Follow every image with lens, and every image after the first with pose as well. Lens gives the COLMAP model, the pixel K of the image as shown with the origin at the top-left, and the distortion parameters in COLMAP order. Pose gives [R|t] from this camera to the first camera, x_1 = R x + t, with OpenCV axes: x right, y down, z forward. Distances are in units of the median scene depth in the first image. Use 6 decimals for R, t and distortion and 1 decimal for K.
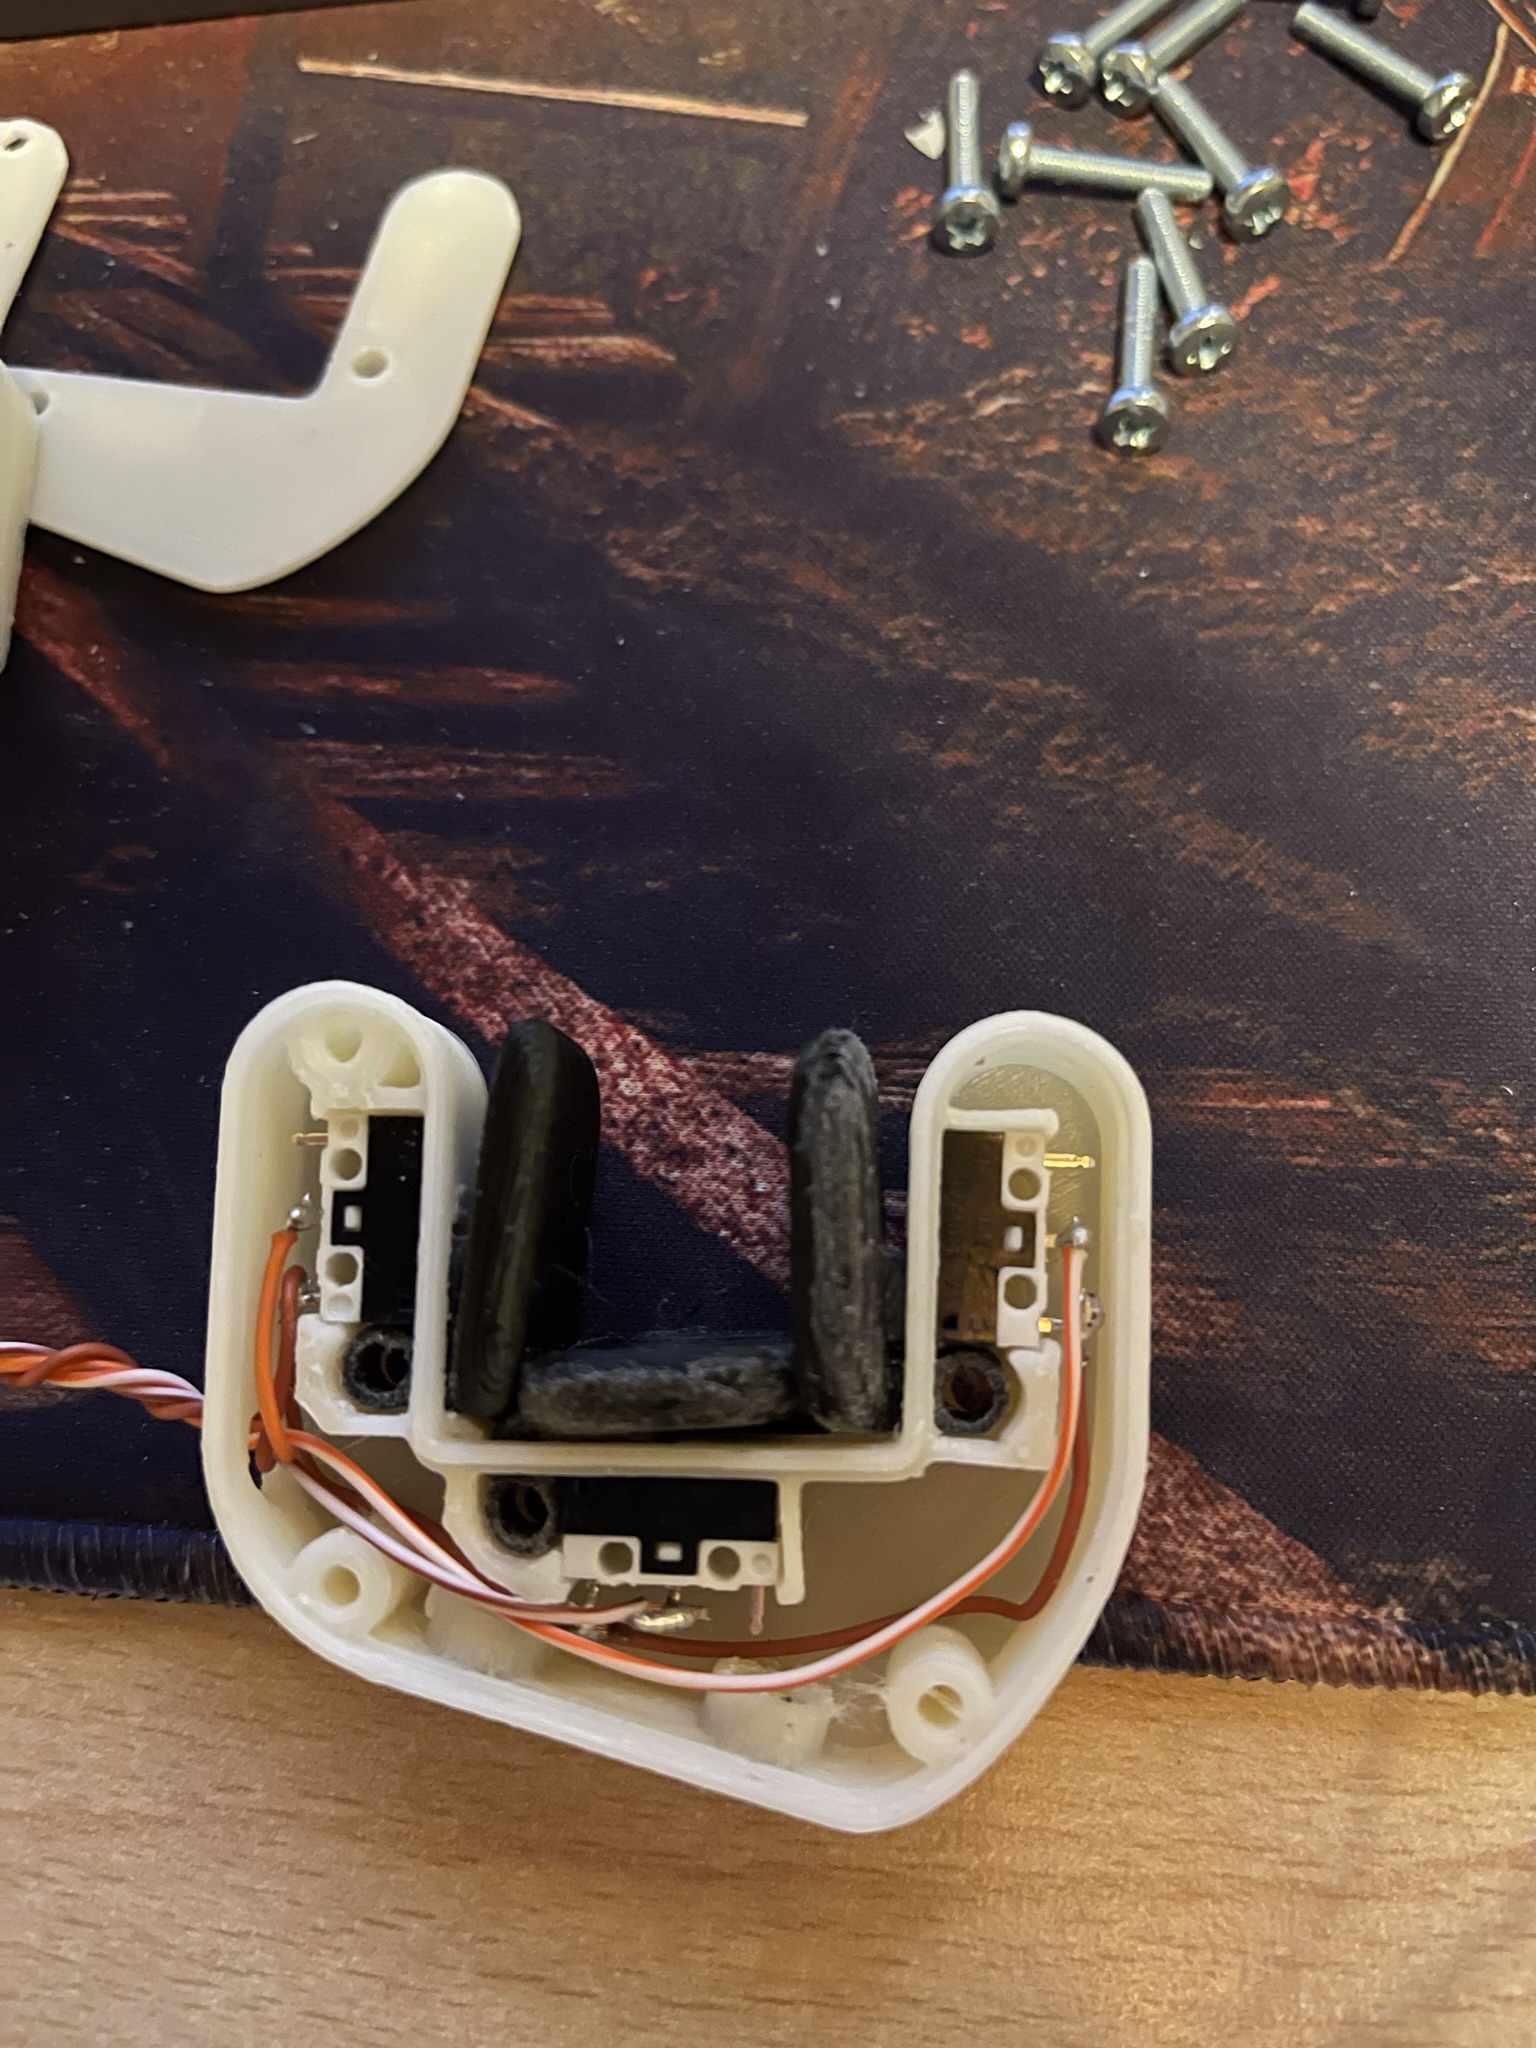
lens RADIAL K [[1581.3, 0, 768.0], [0, 1581.3, 1024.0], [0, 0, 1]] dist [0.003389, -0.003035]
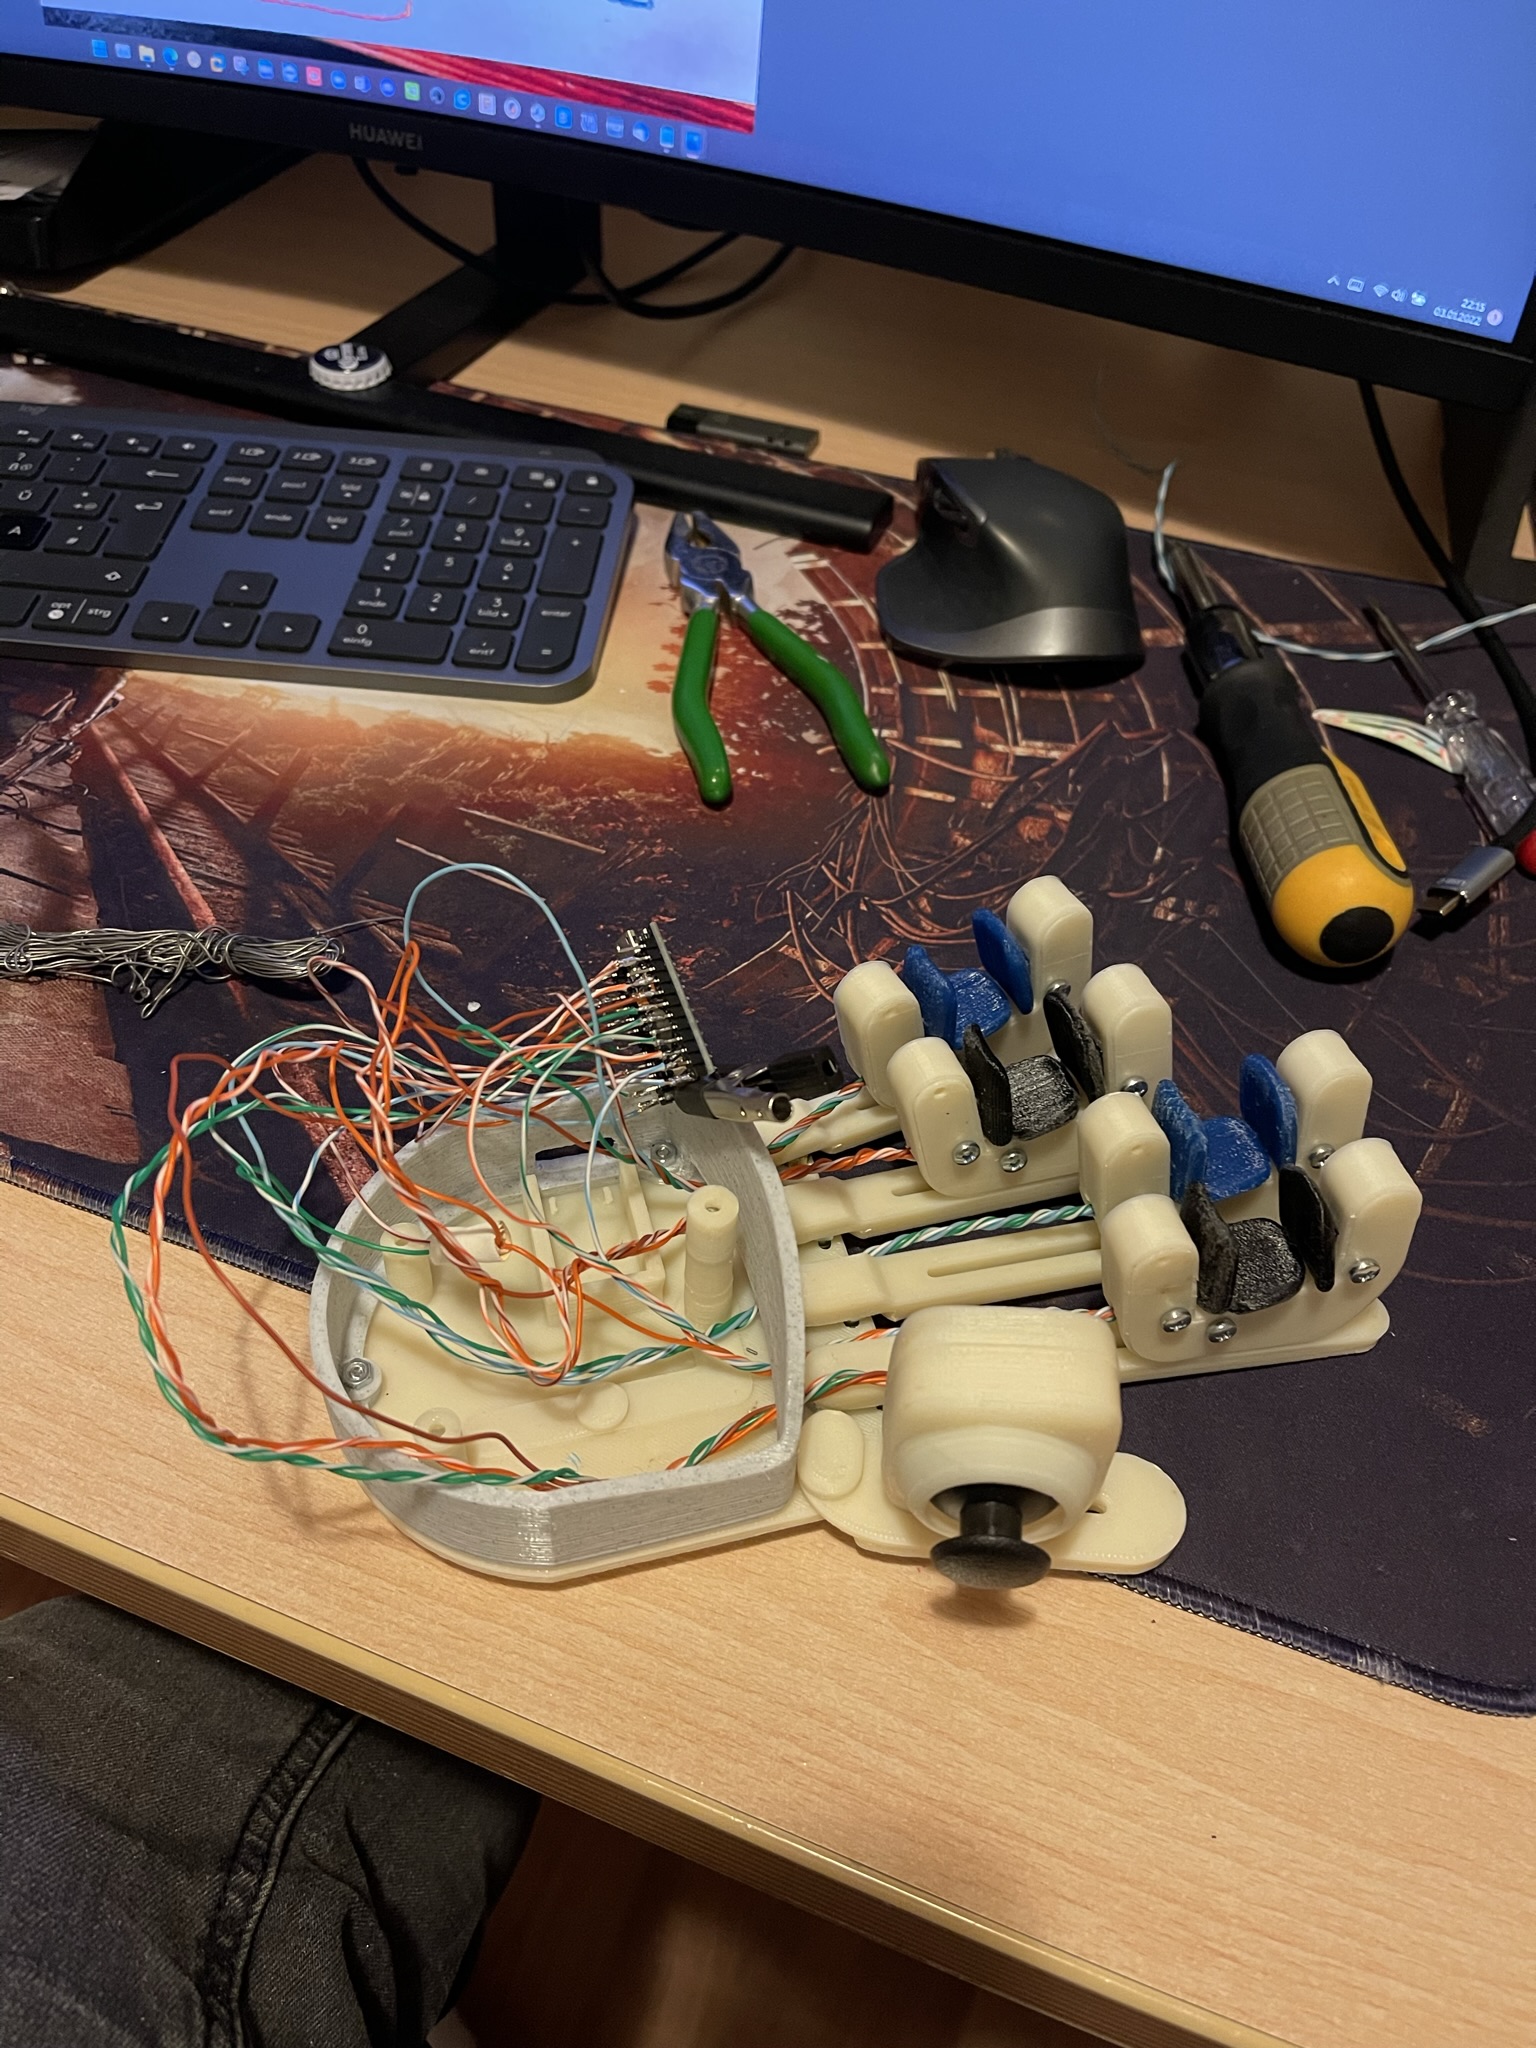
lens RADIAL K [[1559.2, 0, 768.0], [0, 1559.2, 1024.0], [0, 0, 1]] dist [0.041383, -0.066520]
pose [[0.952891, 0.268832, -0.140458, 1.009665], [-0.303200, 0.856889, -0.416906, 0.799613], [0.008279, 0.439853, 0.898032, -1.697495]]
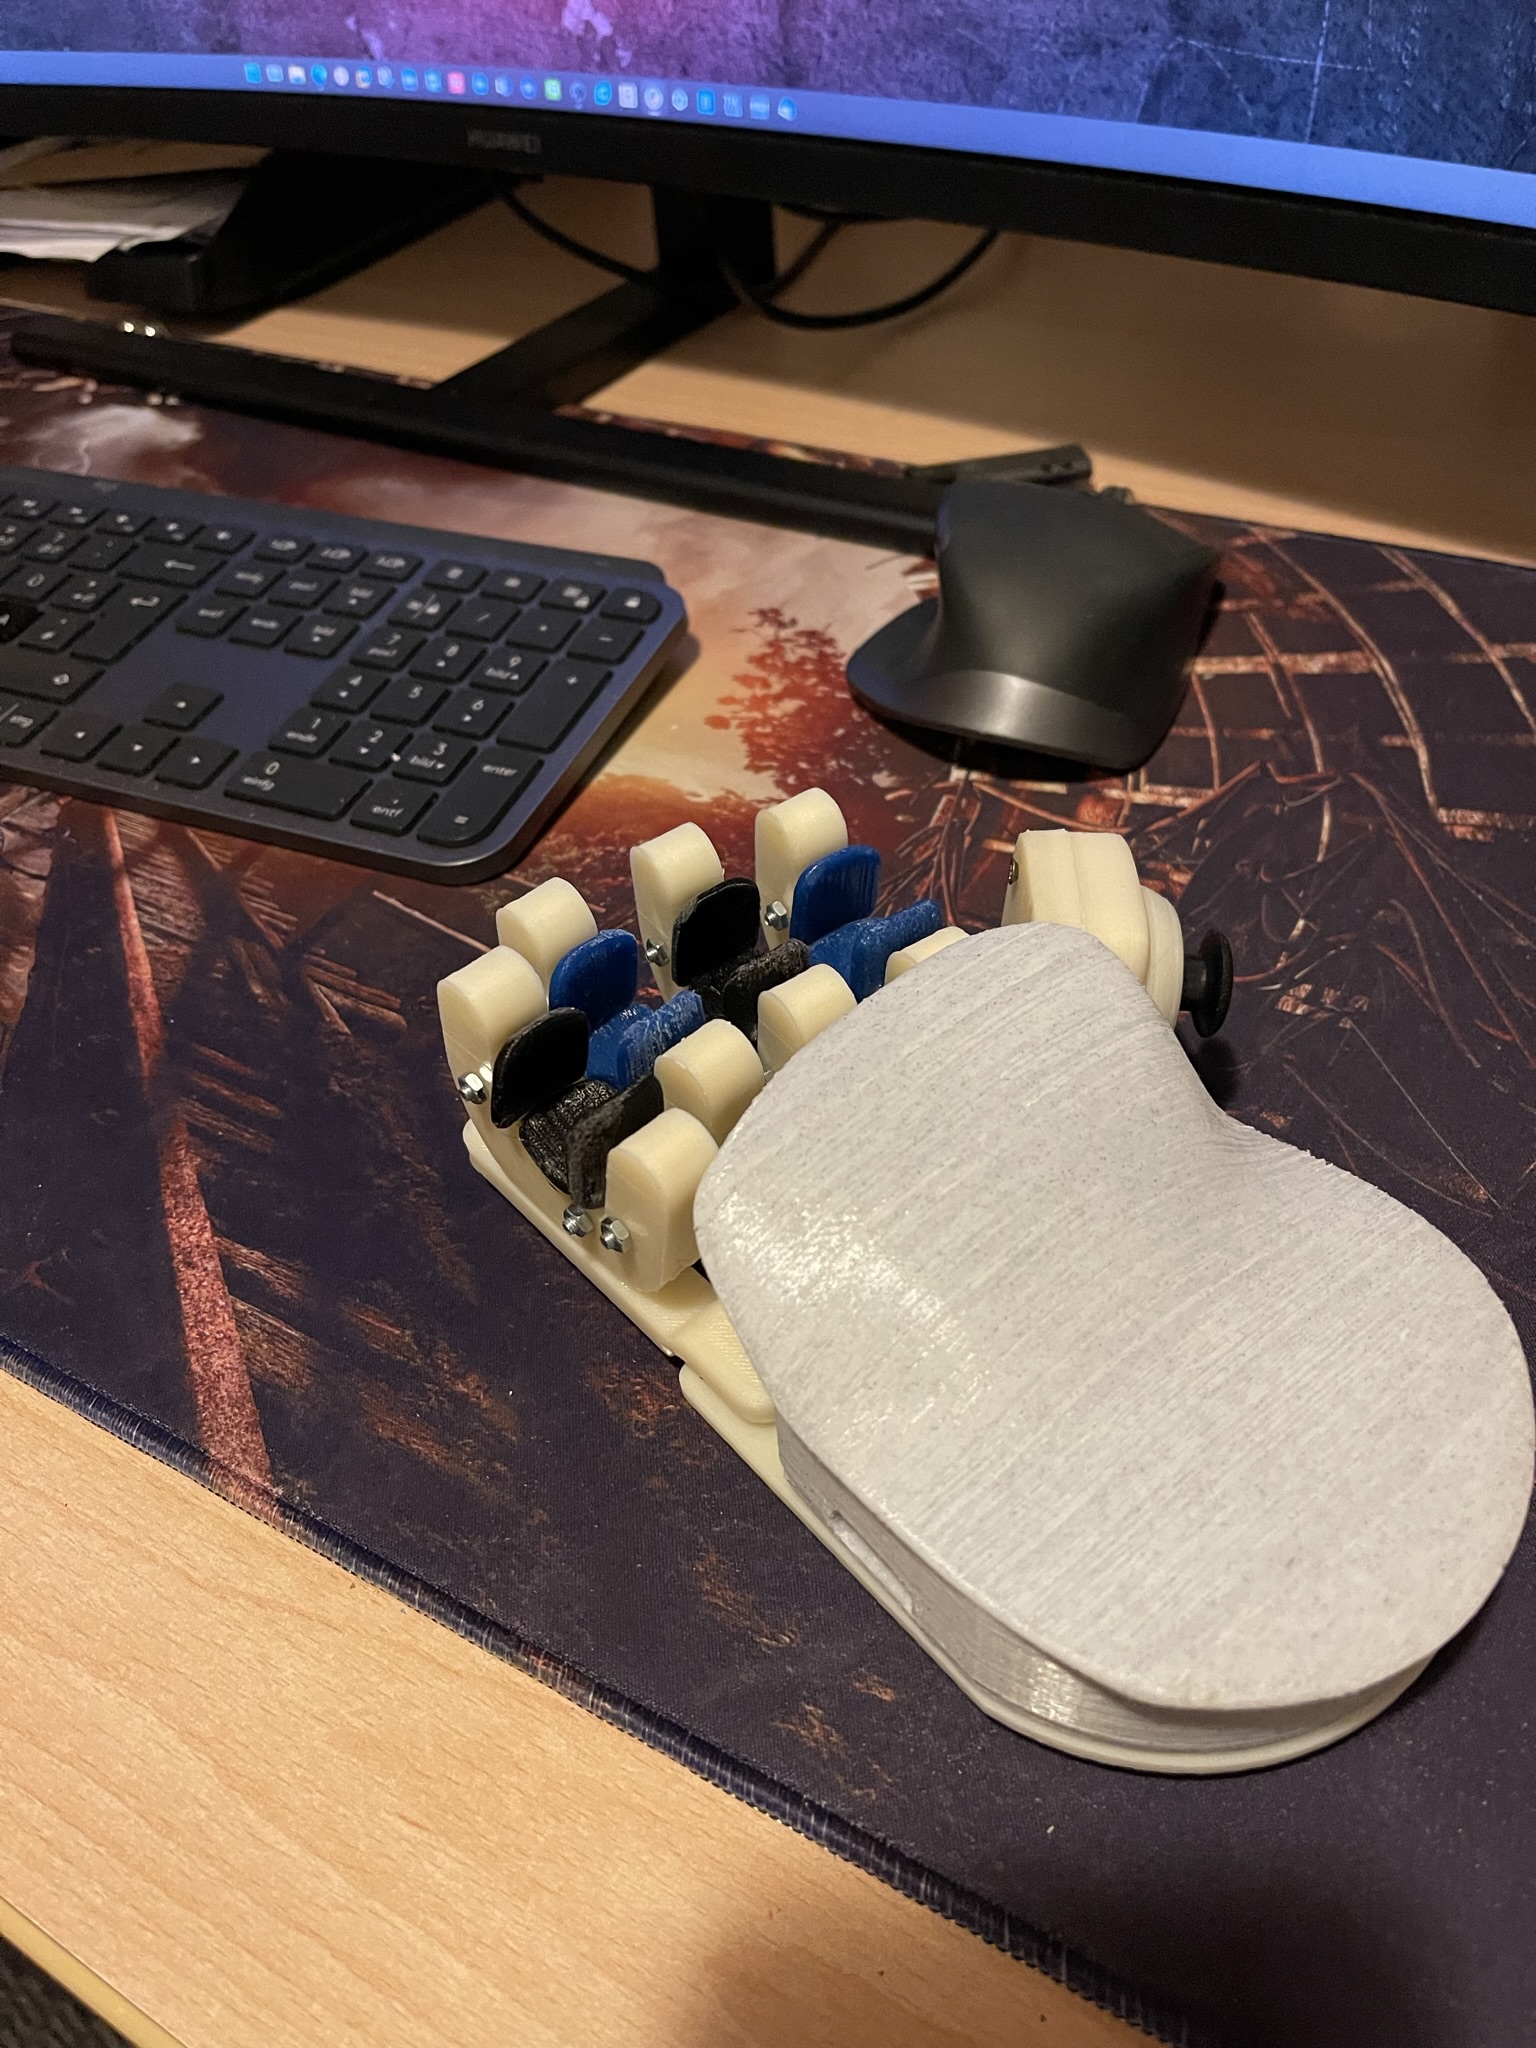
lens RADIAL K [[1567.2, 0, 768.5], [0, 1567.2, 1041.1], [0, 0, 1]] dist [0.038229, -0.078623]
pose [[0.895517, 0.297067, -0.331362, 1.386371], [-0.414317, 0.828333, -0.377102, 0.322696], [0.162453, 0.474990, 0.864866, -1.131015]]
